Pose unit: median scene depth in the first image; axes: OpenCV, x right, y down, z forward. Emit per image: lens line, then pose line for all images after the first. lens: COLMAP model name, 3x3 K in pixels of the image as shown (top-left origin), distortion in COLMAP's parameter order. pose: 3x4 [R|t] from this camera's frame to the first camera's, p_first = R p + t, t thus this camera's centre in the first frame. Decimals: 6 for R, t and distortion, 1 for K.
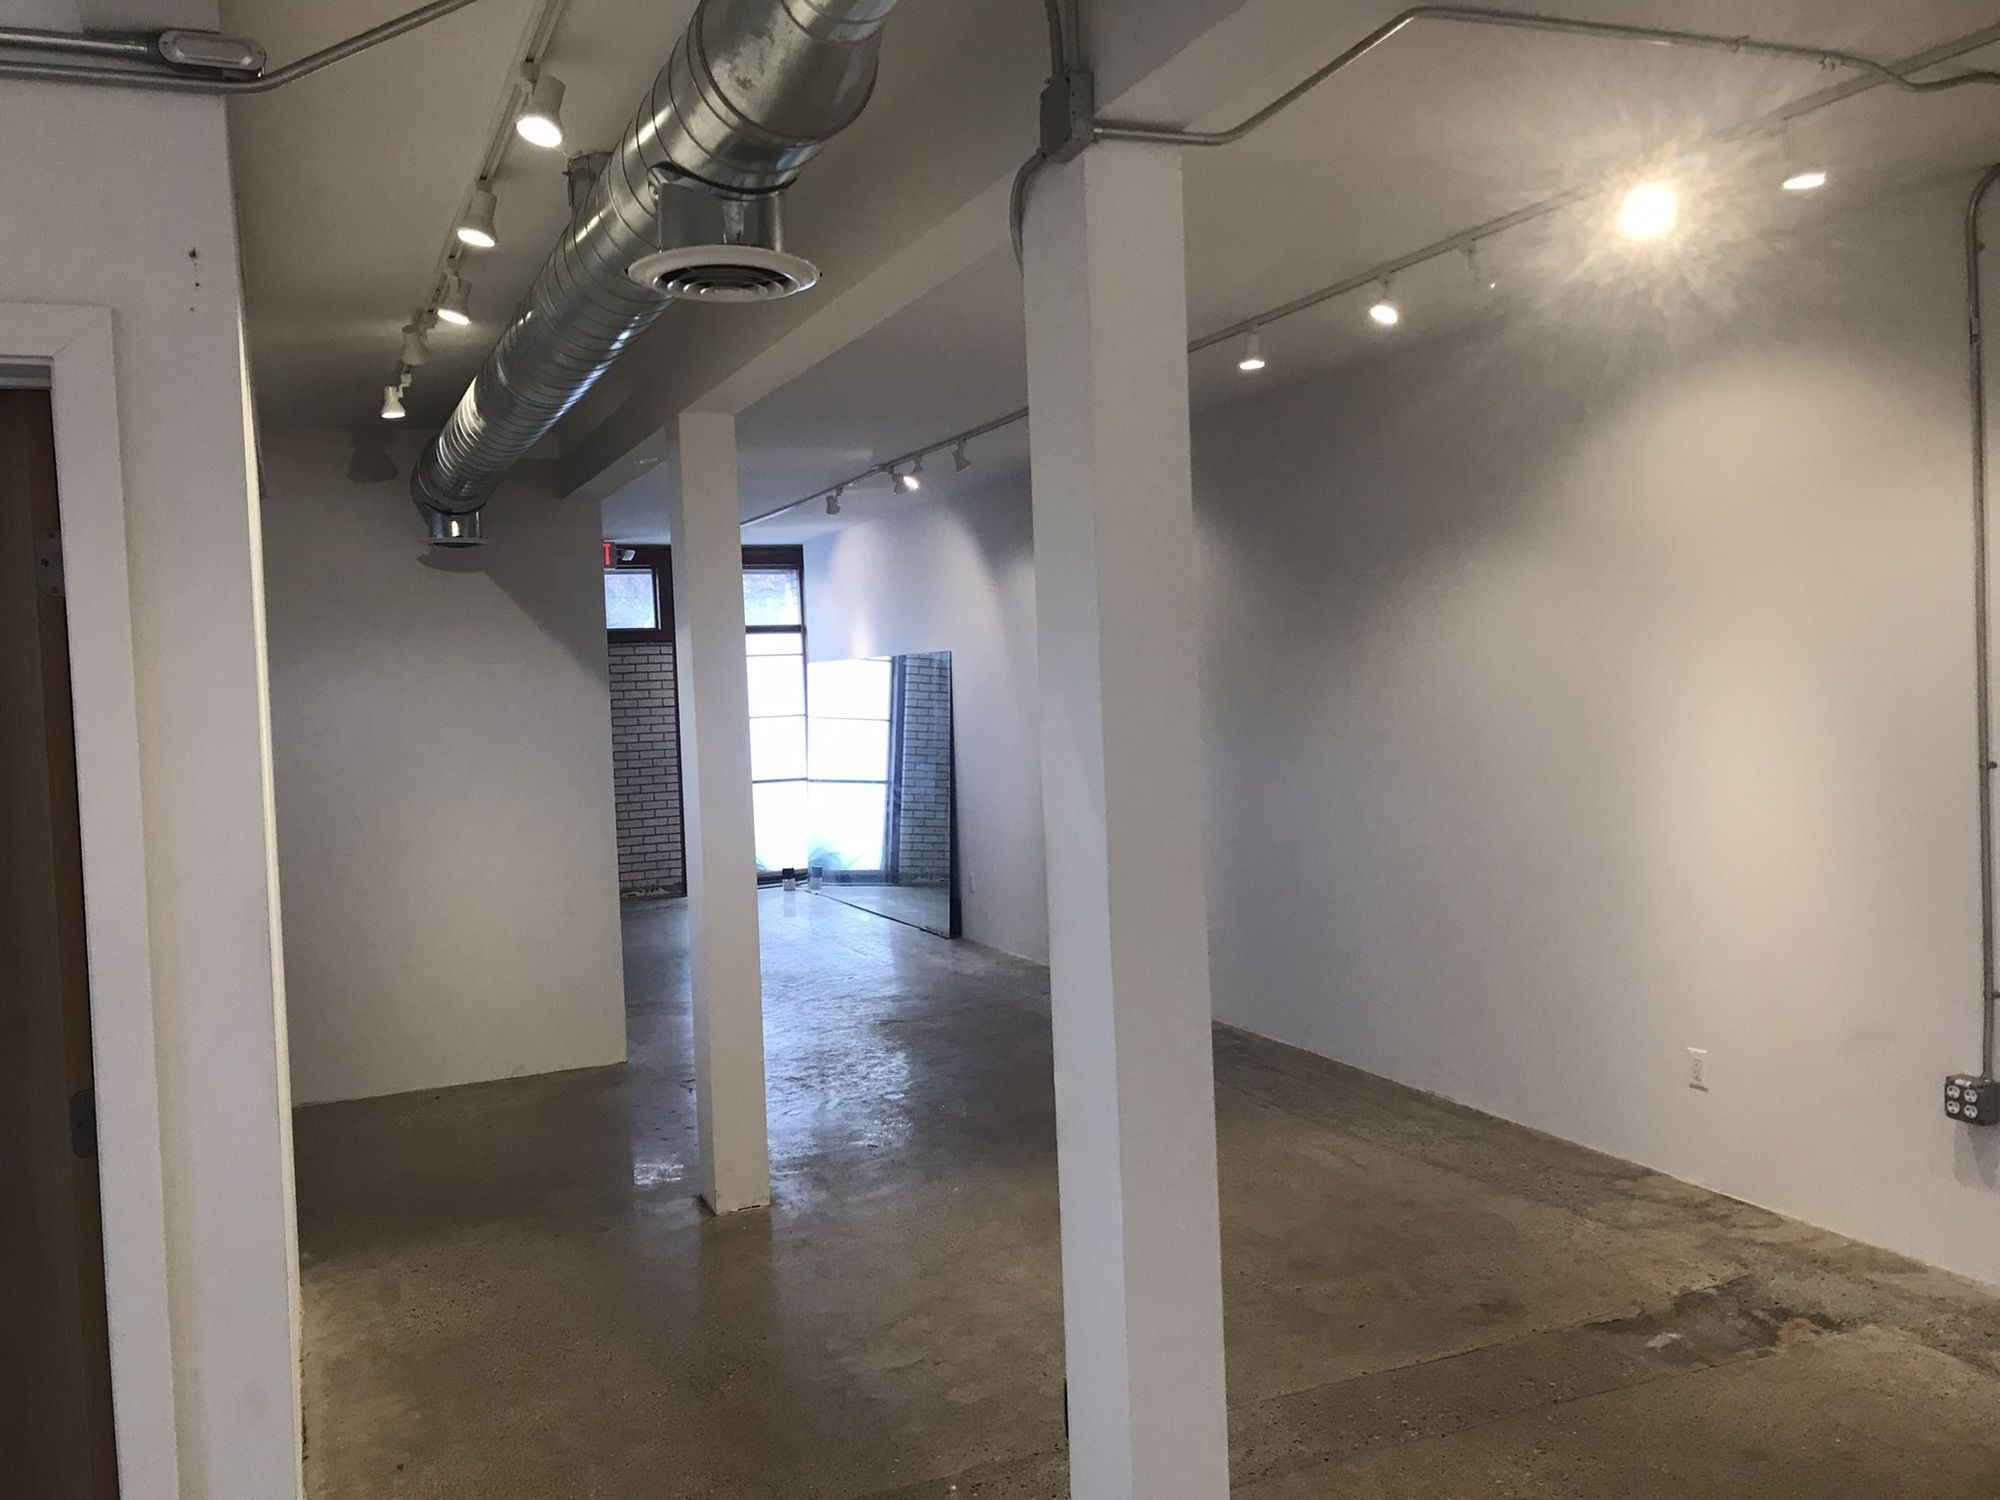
lens RADIAL K [[1630.9, 0, 1000.0], [0, 1630.9, 750.0], [0, 0, 1]] dist [0.046901, -0.004187]
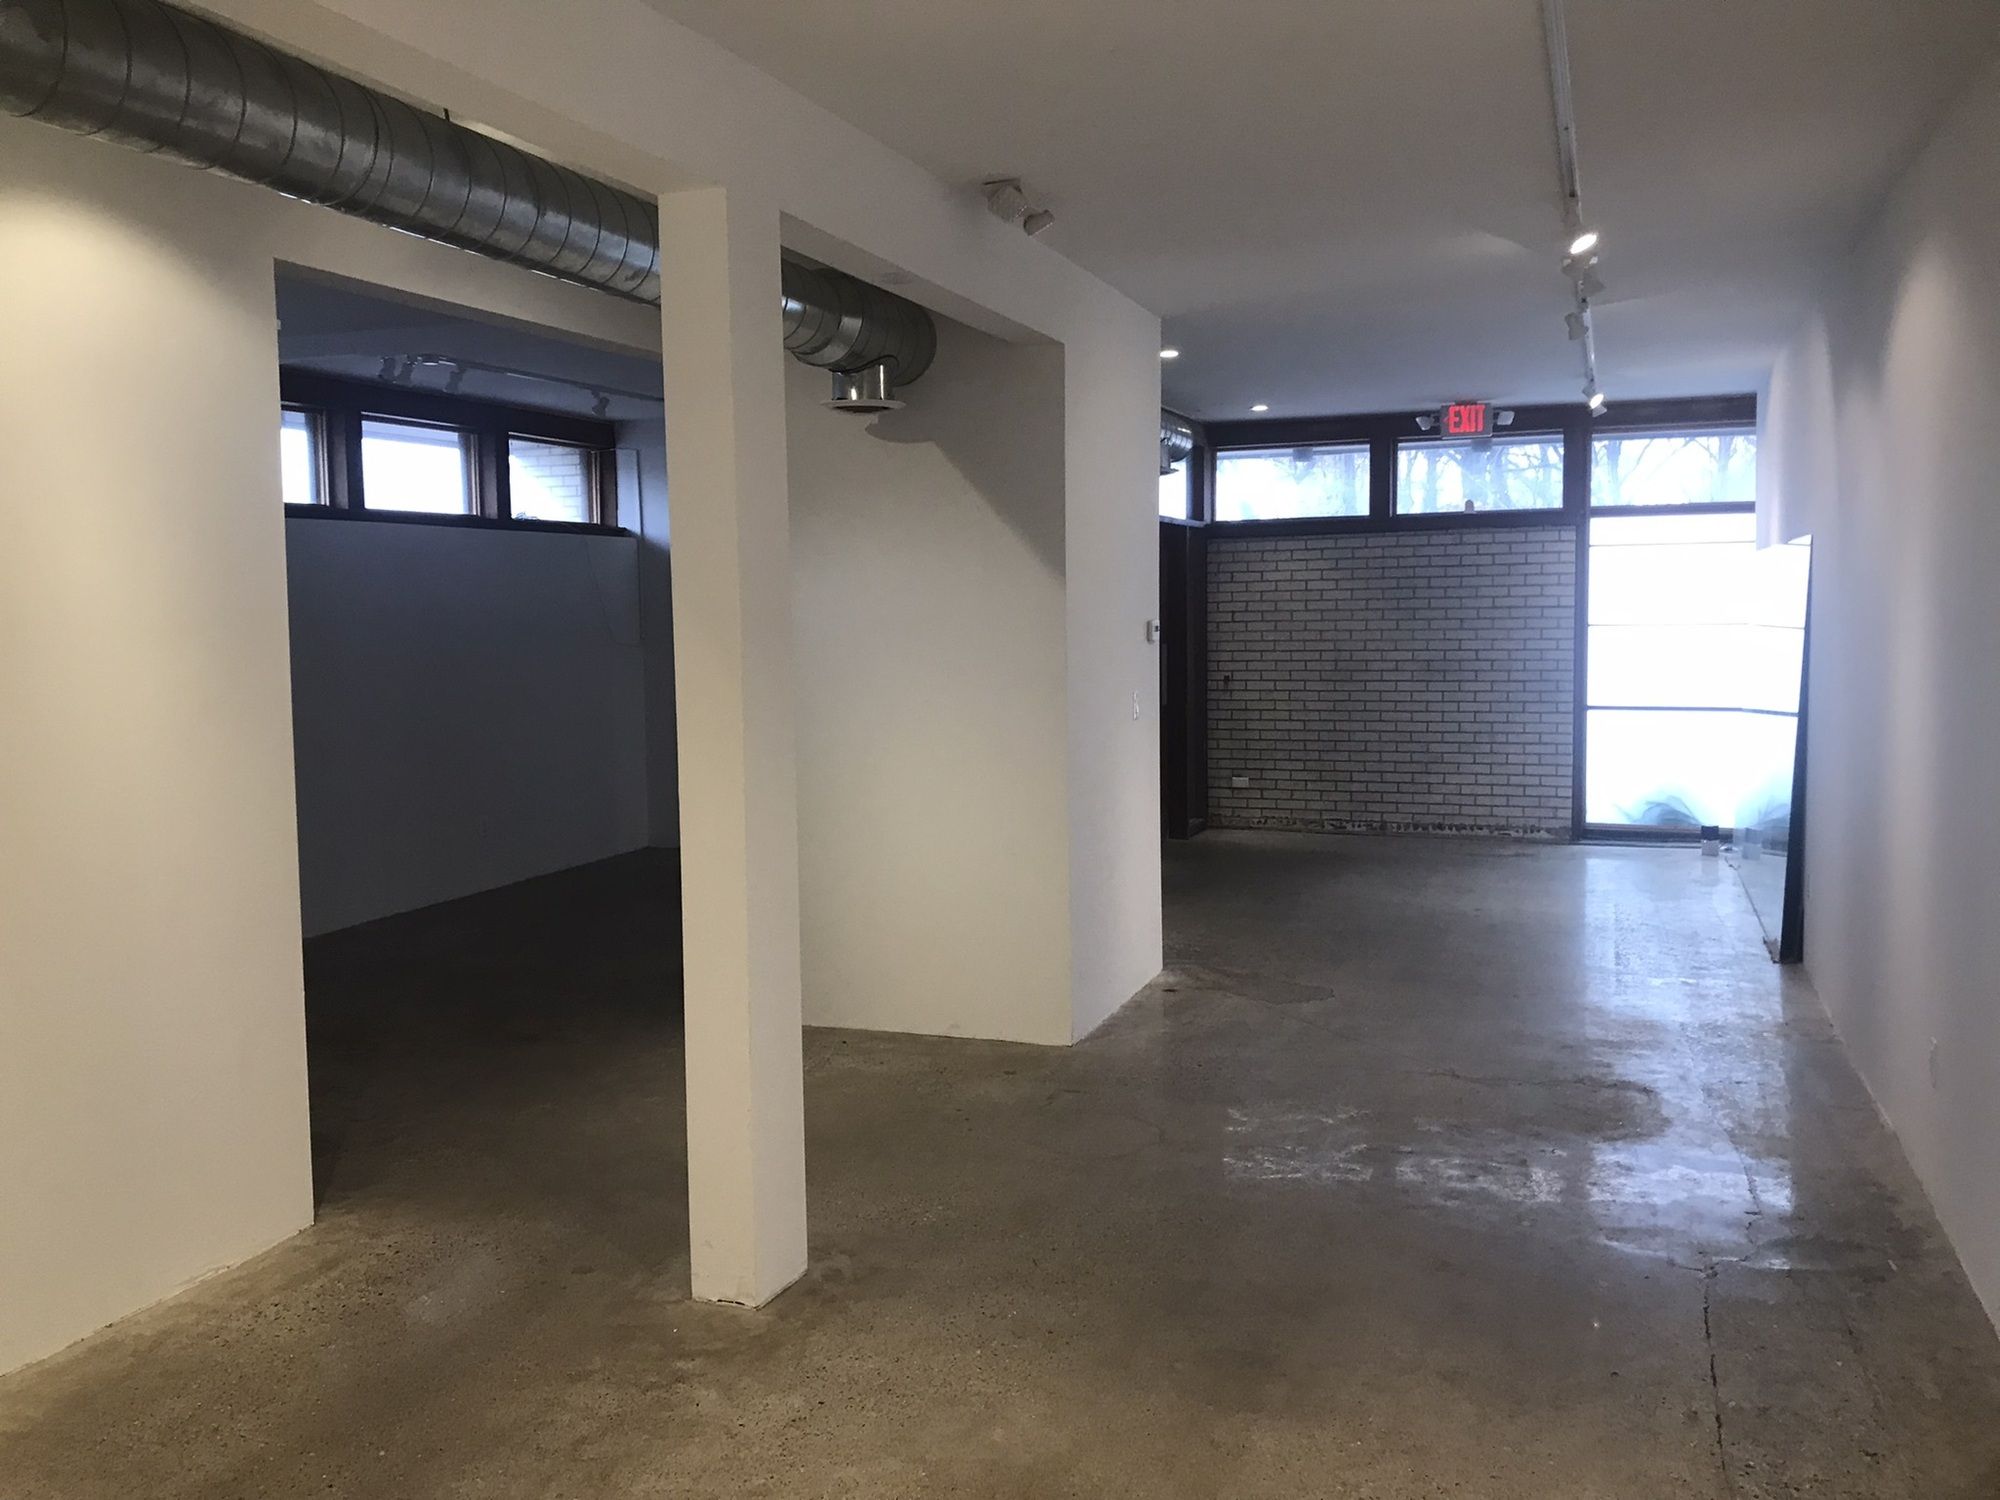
lens RADIAL K [[1630.9, 0, 1000.0], [0, 1630.9, 750.0], [0, 0, 1]] dist [0.046901, -0.004187]
pose [[0.707329, 0.090571, -0.701059, 0.179934], [-0.043061, 0.995437, 0.085156, -0.014074], [0.705572, -0.030045, 0.708001, 0.244568]]
